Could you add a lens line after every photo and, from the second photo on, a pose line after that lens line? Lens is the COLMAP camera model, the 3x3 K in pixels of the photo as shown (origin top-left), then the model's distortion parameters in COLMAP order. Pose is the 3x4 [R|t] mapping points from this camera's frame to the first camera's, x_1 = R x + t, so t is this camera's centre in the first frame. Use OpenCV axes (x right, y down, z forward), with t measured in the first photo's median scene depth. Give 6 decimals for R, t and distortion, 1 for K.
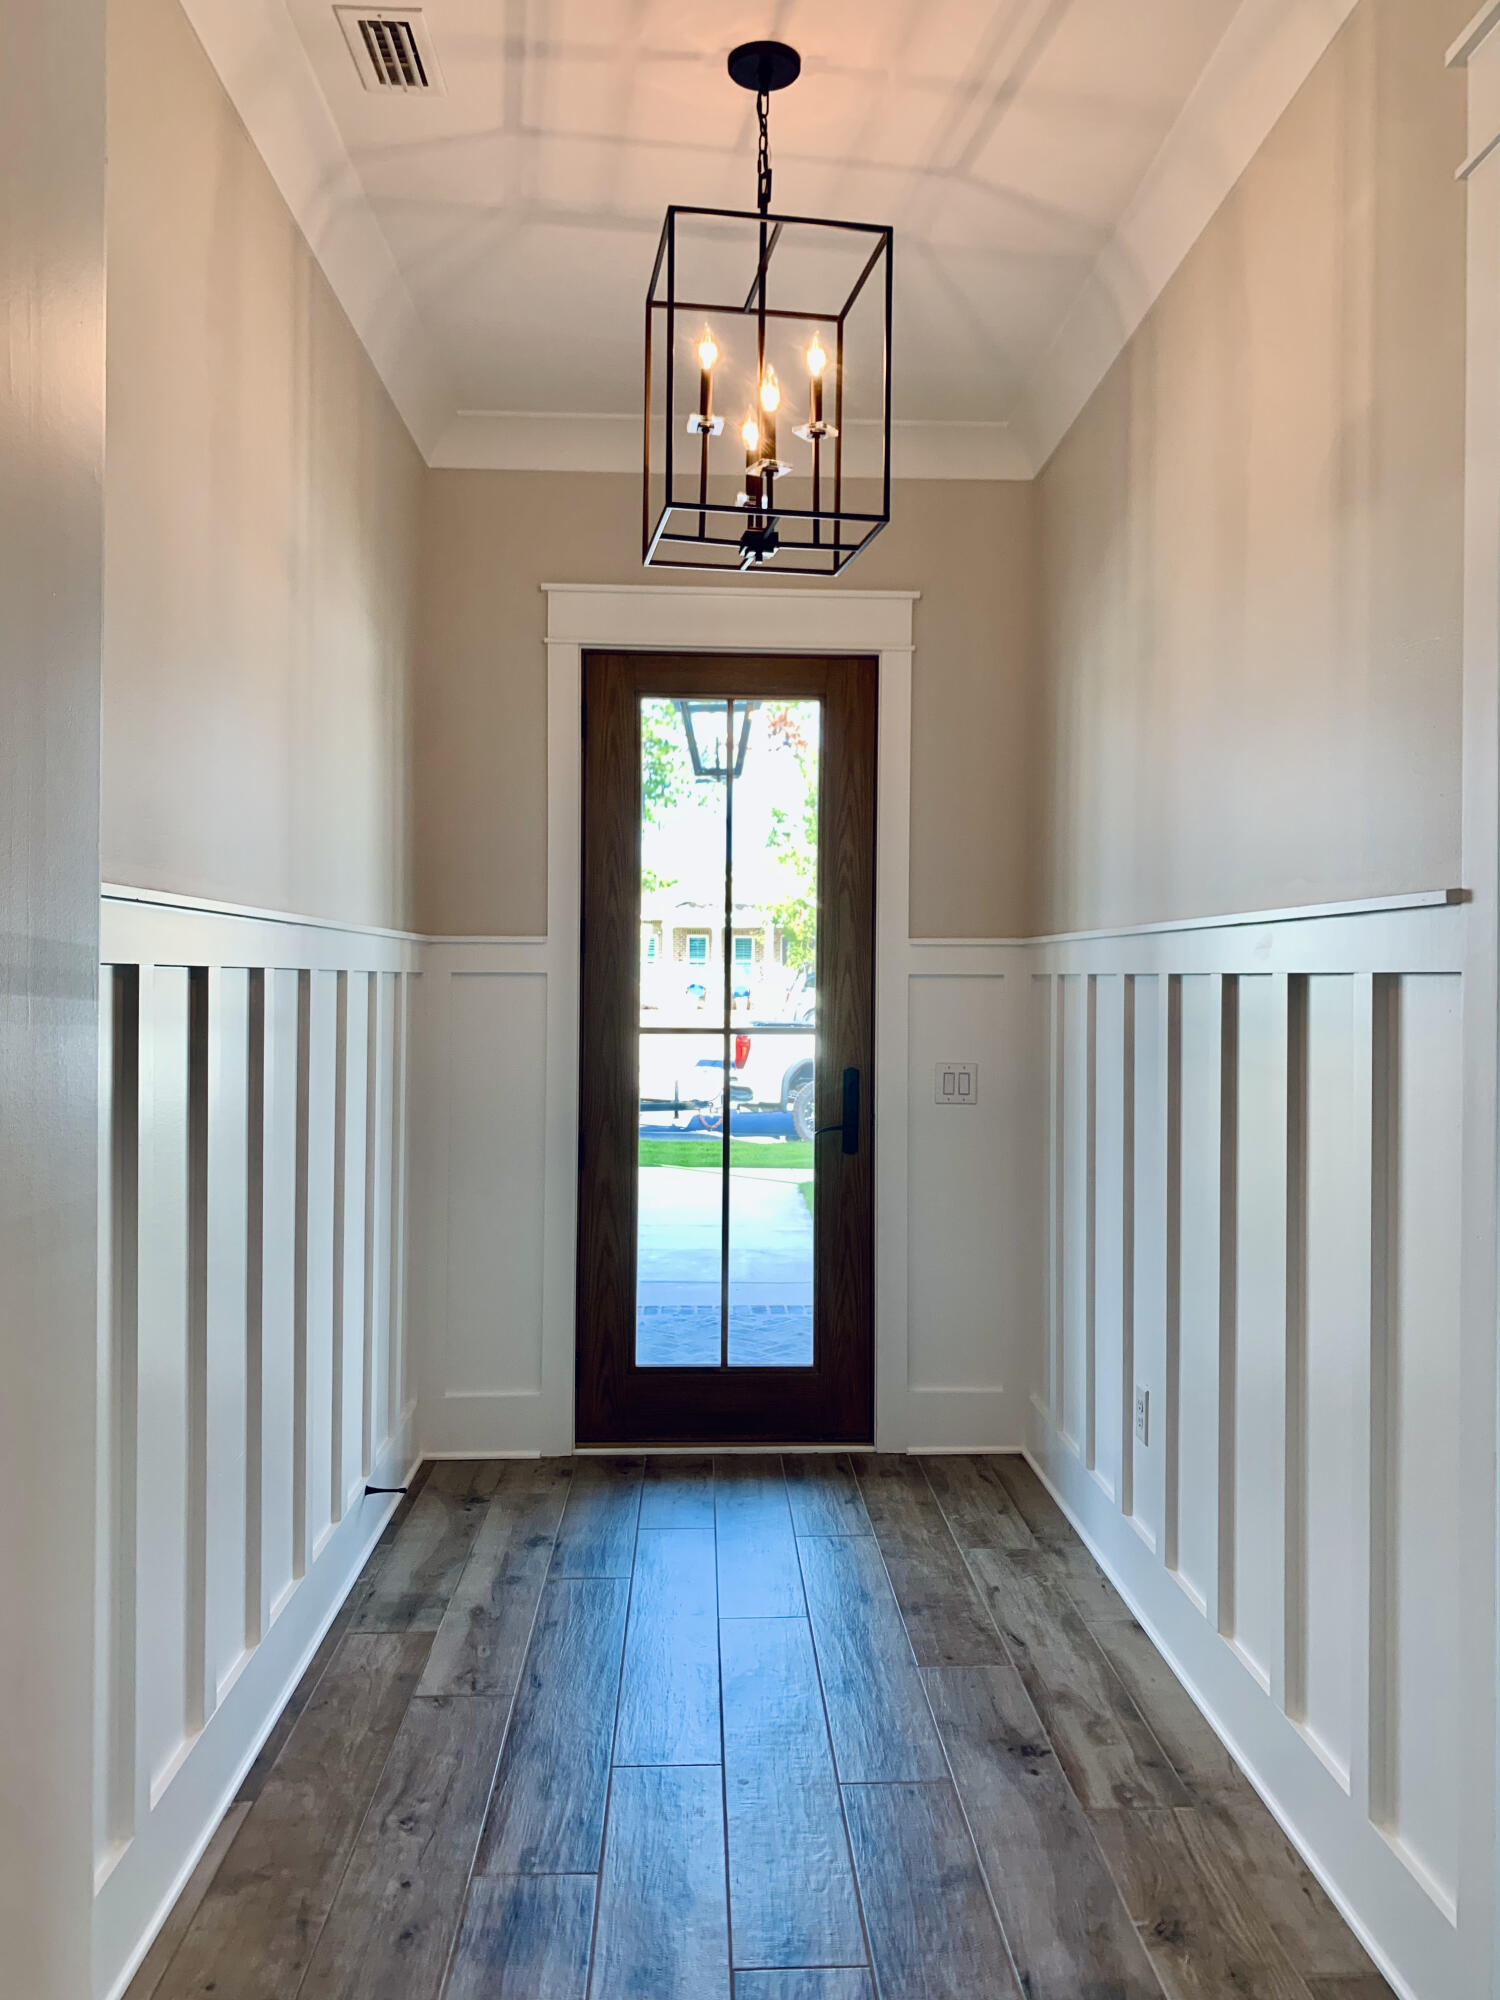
lens RADIAL K [[1546.7, 0, 751.8], [0, 1546.7, 990.9], [0, 0, 1]] dist [0.033257, -0.040657]
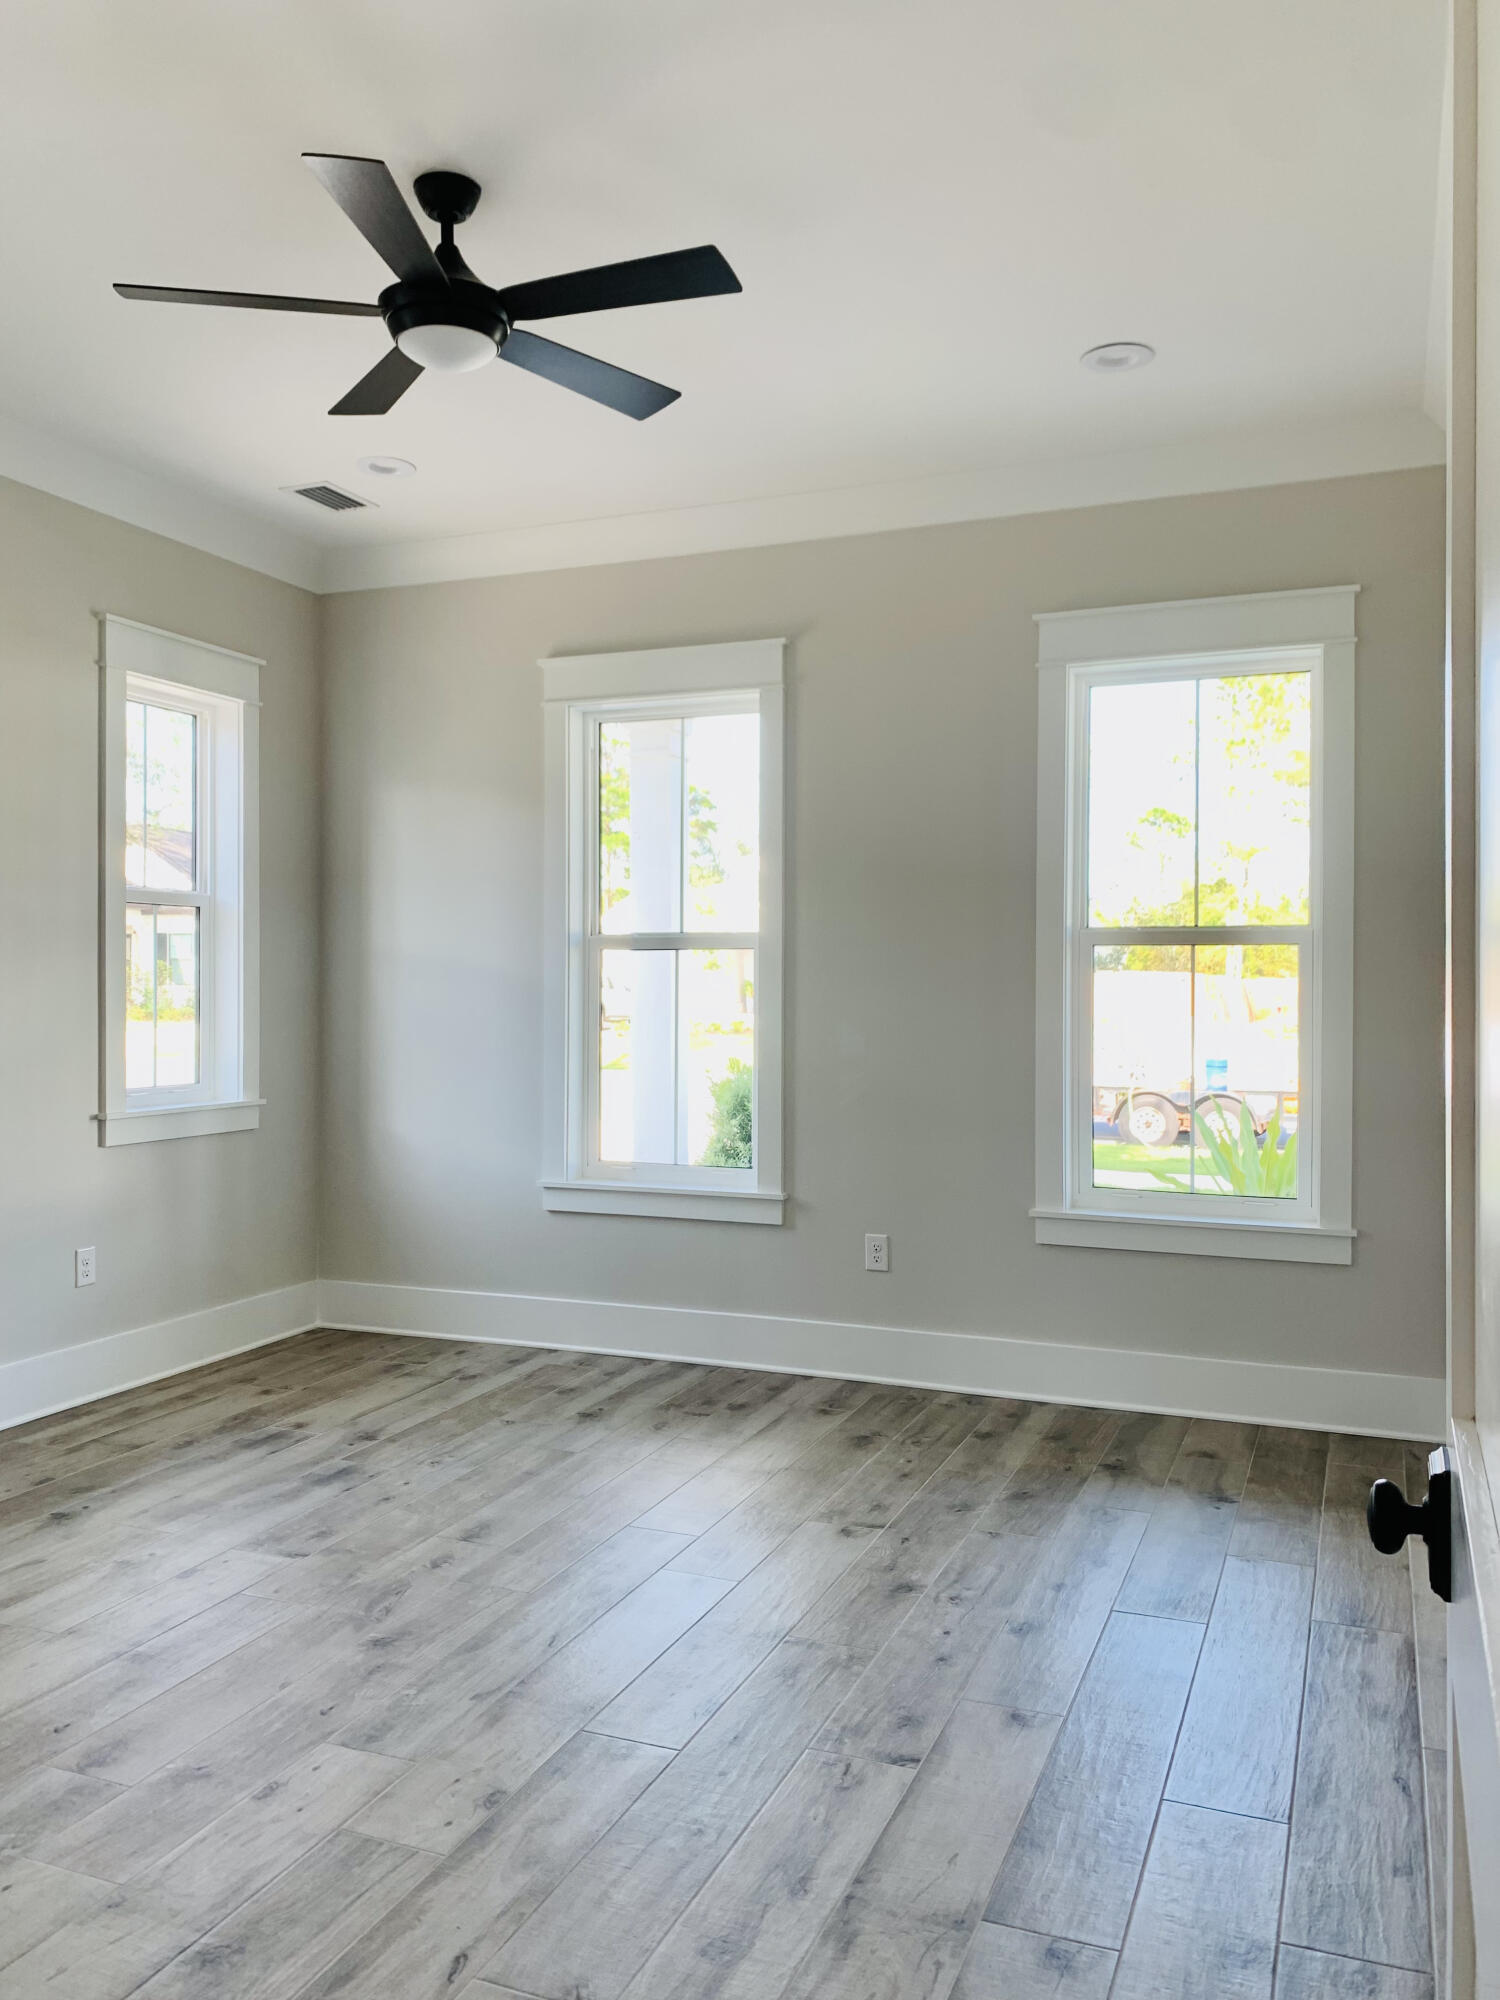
lens RADIAL K [[1546.7, 0, 750.4], [0, 1546.7, 995.3], [0, 0, 1]] dist [0.033257, -0.040657]
pose [[-0.914142, -0.013716, 0.405162, -0.169383], [-0.006570, 0.999797, 0.019024, 0.005039], [-0.405341, 0.014729, -0.914047, 2.127407]]
